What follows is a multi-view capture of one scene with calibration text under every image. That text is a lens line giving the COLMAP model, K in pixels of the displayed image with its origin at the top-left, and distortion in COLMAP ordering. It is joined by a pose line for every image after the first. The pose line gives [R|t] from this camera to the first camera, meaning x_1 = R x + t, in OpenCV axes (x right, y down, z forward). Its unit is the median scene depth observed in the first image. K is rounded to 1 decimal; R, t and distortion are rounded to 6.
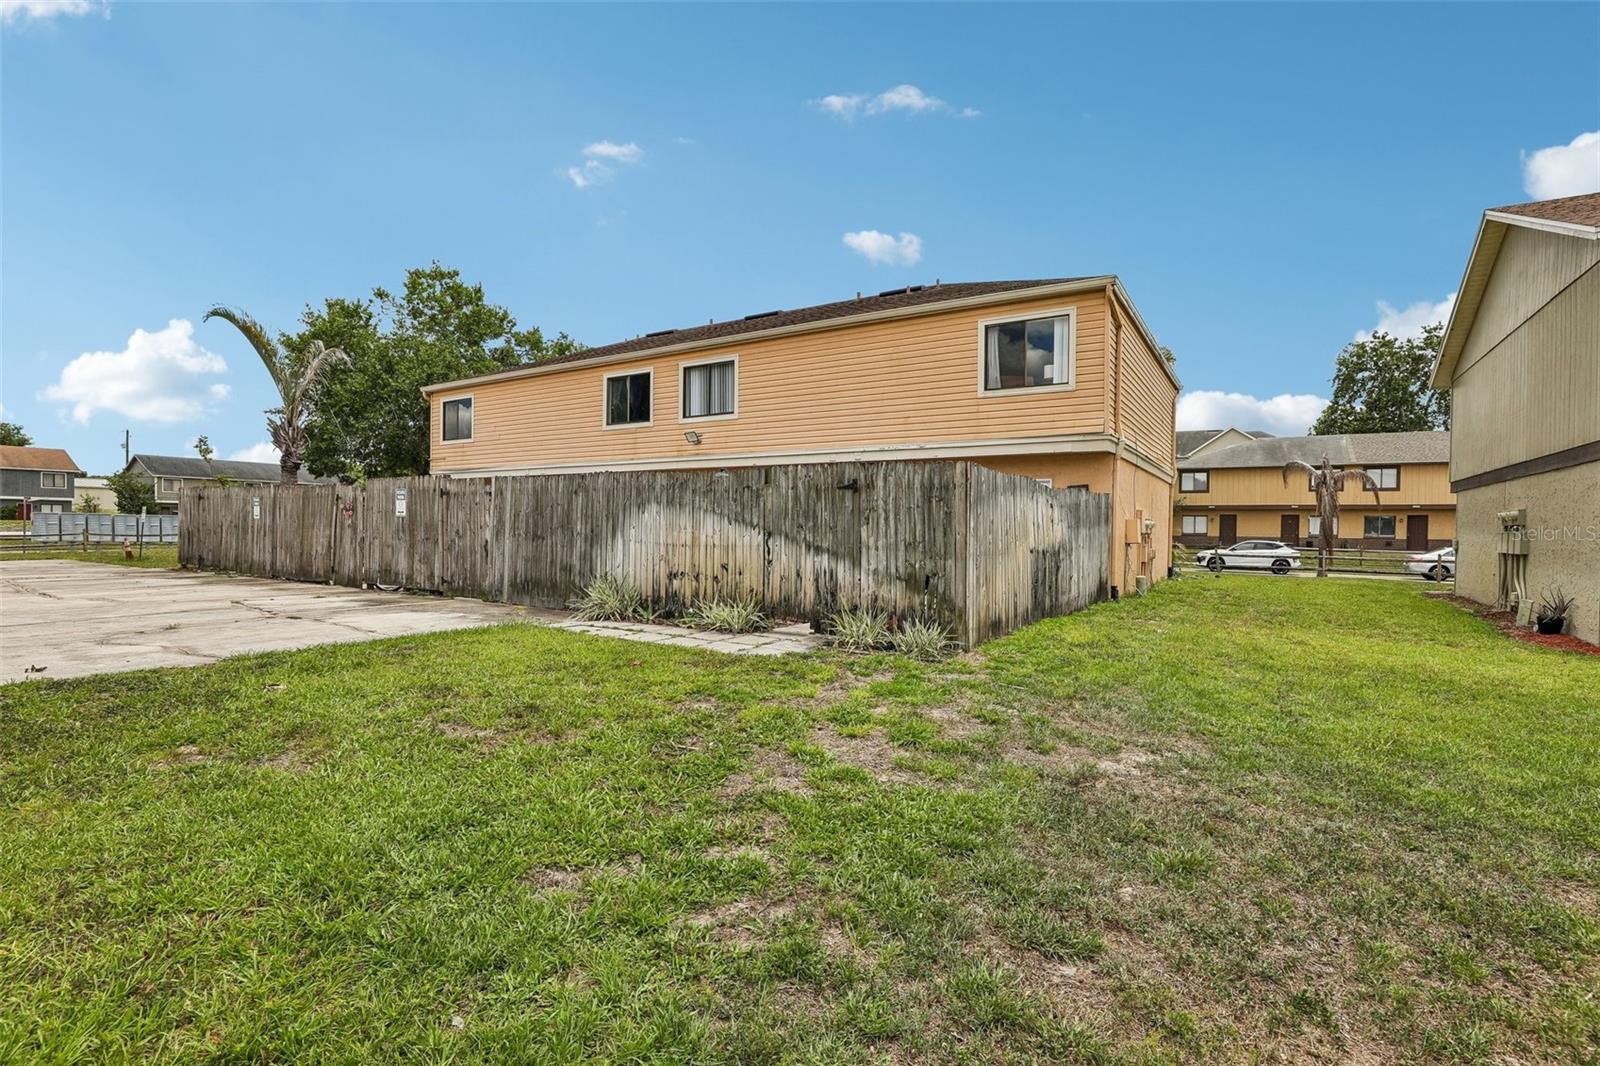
lens RADIAL K [[747.7, 0, 799.1], [0, 747.7, 525.5], [0, 0, 1]] dist [-0.051611, 0.019146]
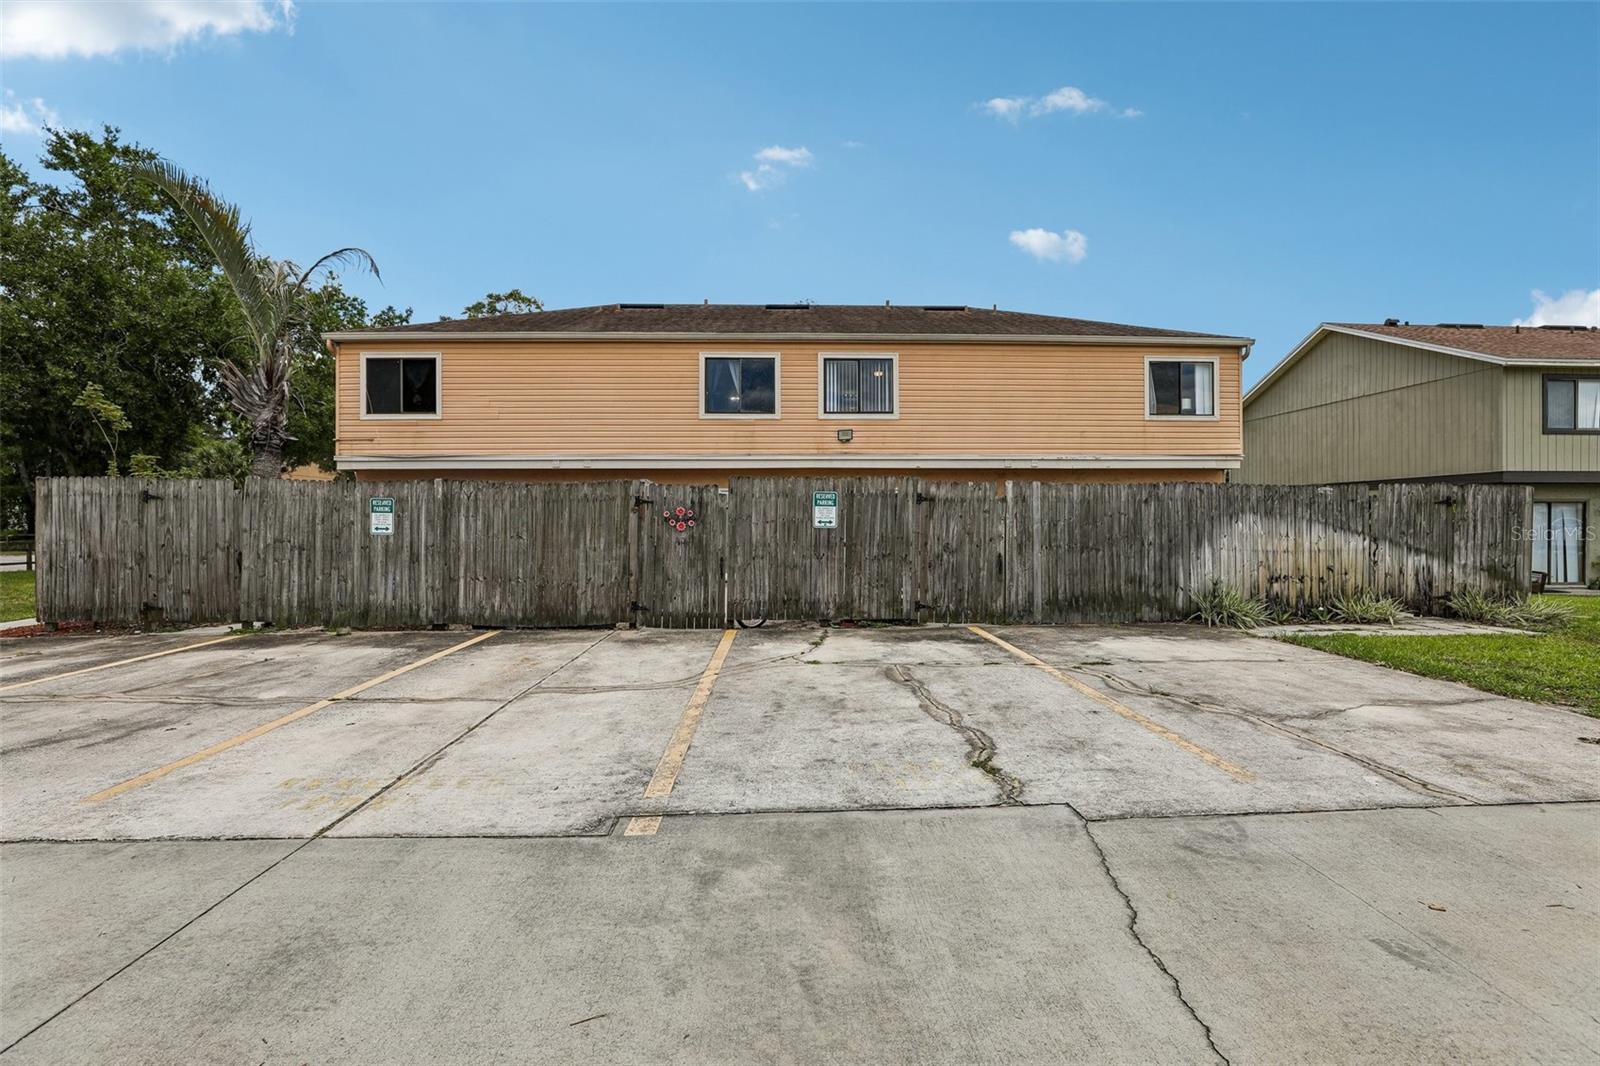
lens RADIAL K [[747.7, 0, 799.1], [0, 747.7, 525.5], [0, 0, 1]] dist [-0.051611, 0.019146]
pose [[0.825517, -0.015490, 0.564165, -1.265738], [0.011258, 0.999876, 0.010980, -0.029944], [-0.564265, -0.002713, 0.825589, 0.467464]]
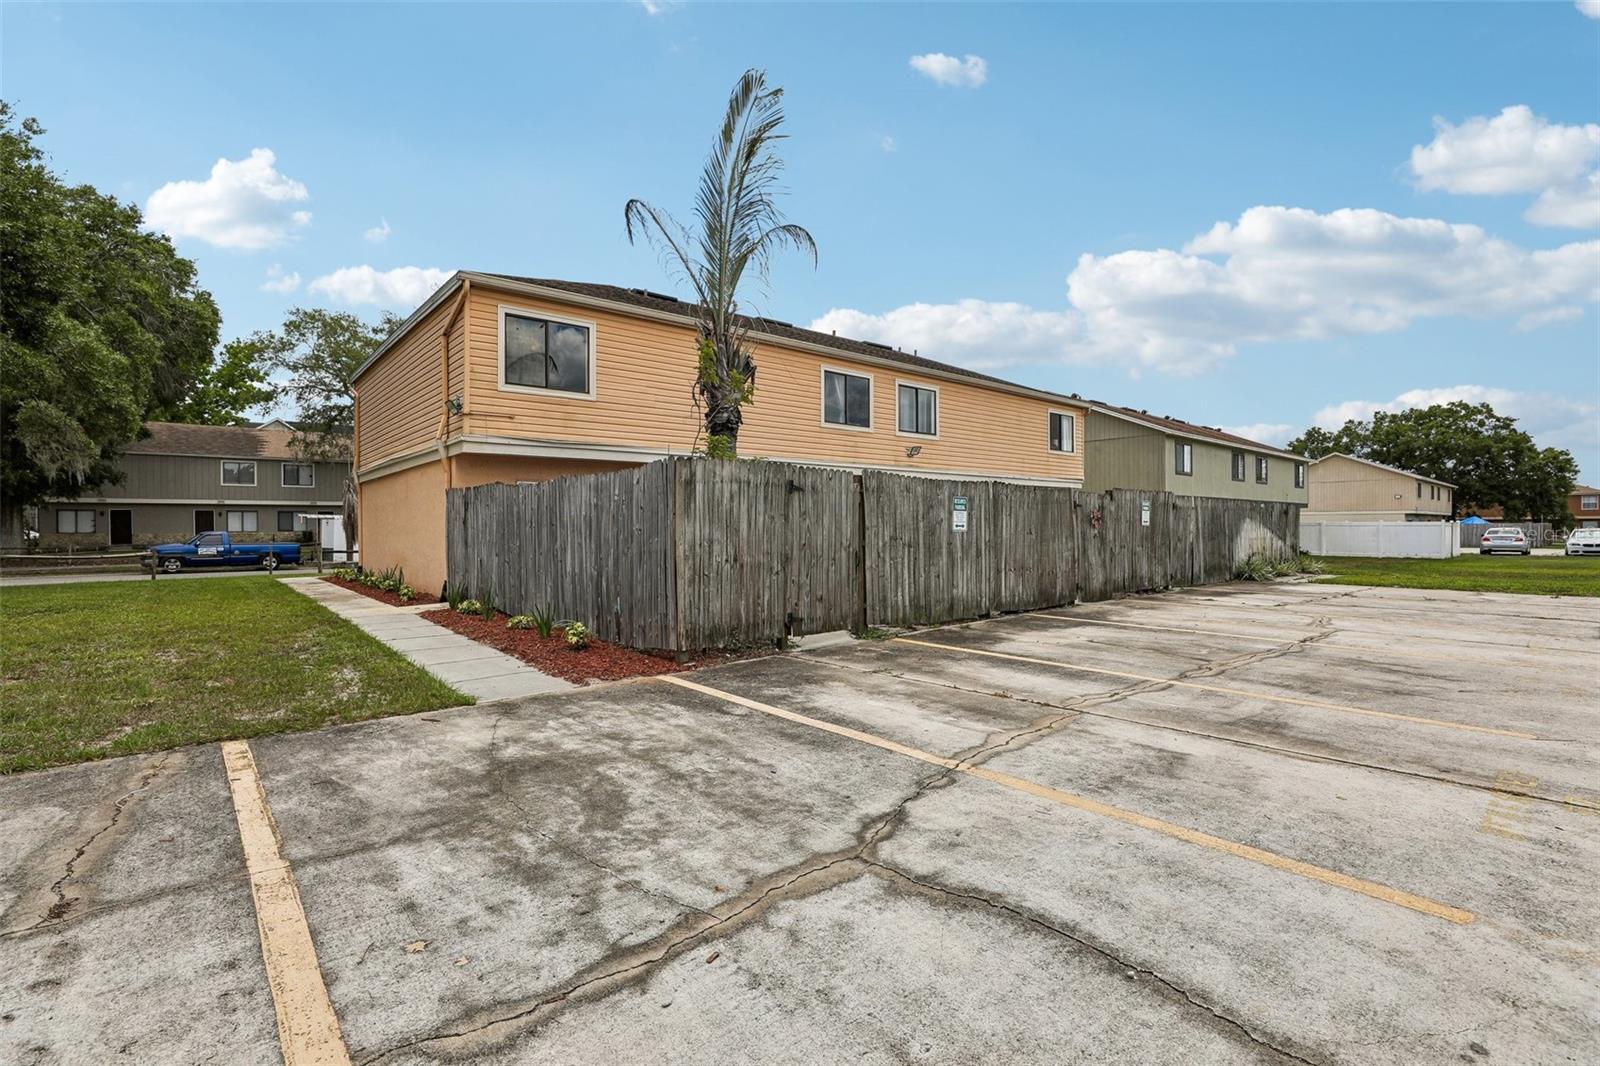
lens RADIAL K [[747.7, 0, 799.1], [0, 747.7, 525.5], [0, 0, 1]] dist [-0.051611, 0.019146]
pose [[0.286860, -0.010432, 0.957916, -2.225759], [0.005980, 0.999941, 0.009099, -0.032347], [-0.957954, 0.003119, 0.286905, 1.495081]]
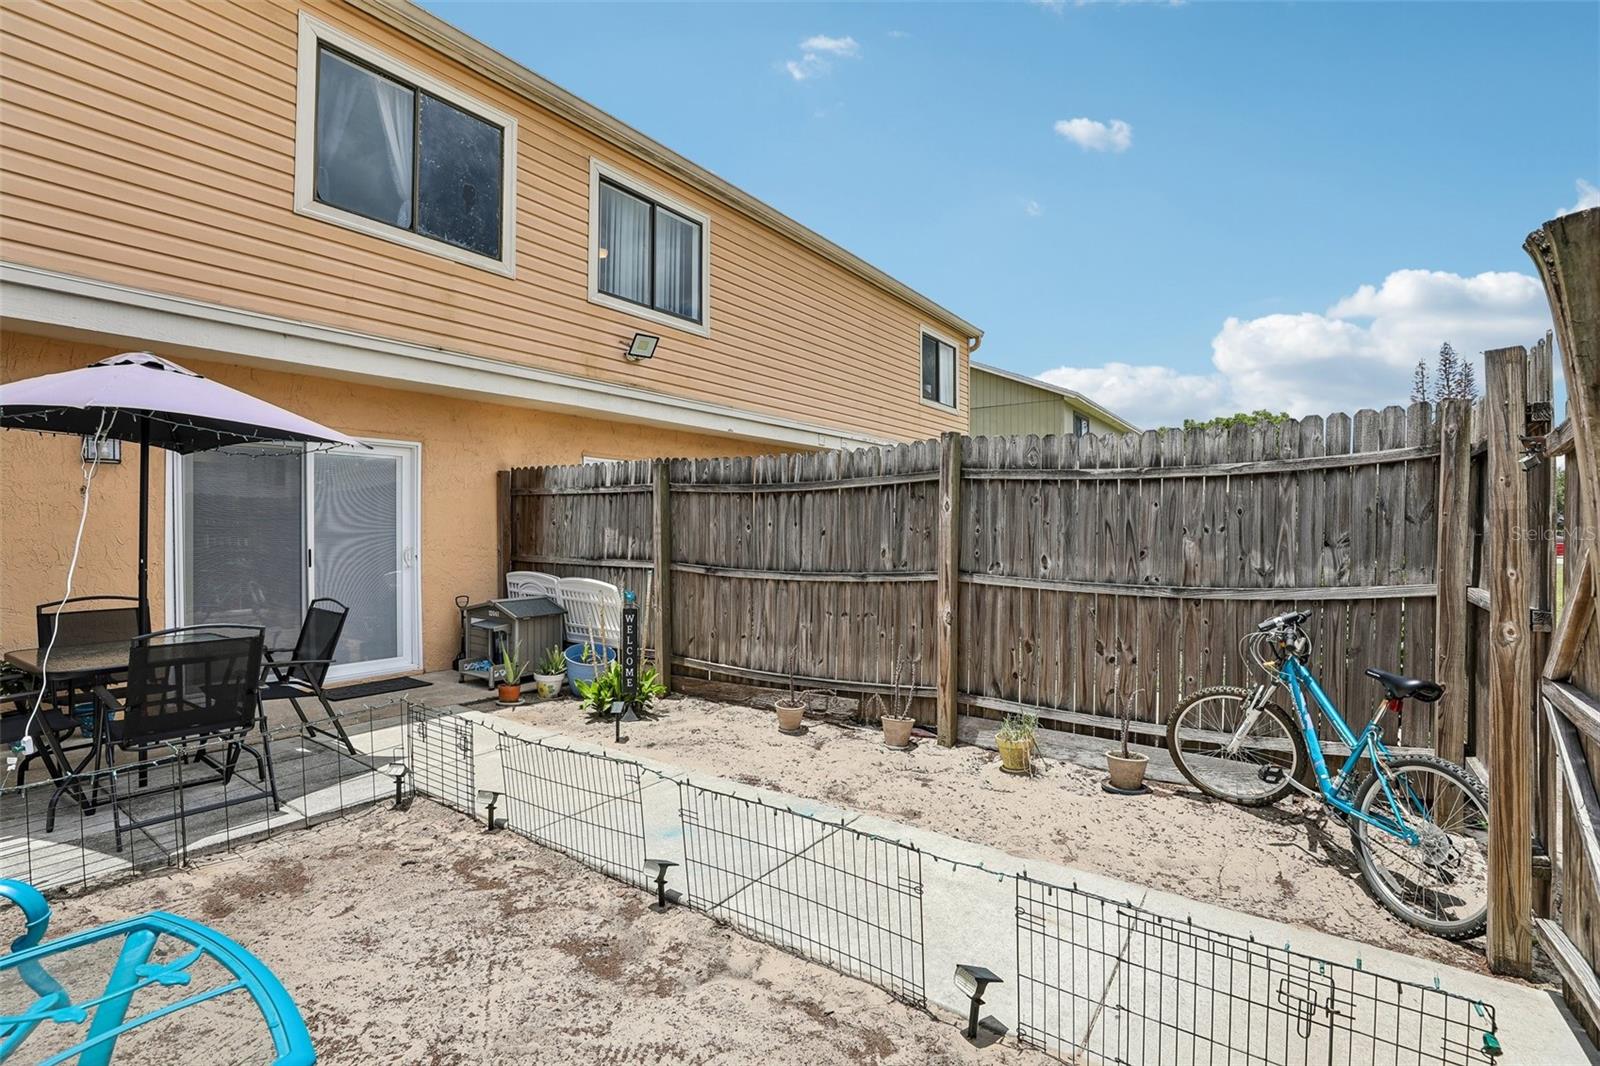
lens RADIAL K [[747.7, 0, 799.1], [0, 747.7, 525.5], [0, 0, 1]] dist [-0.051611, 0.019146]
pose [[0.048833, -0.000958, 0.998806, -1.019410], [0.003074, 0.999995, 0.000809, -0.023203], [-0.998802, 0.003030, 0.048836, 1.565487]]
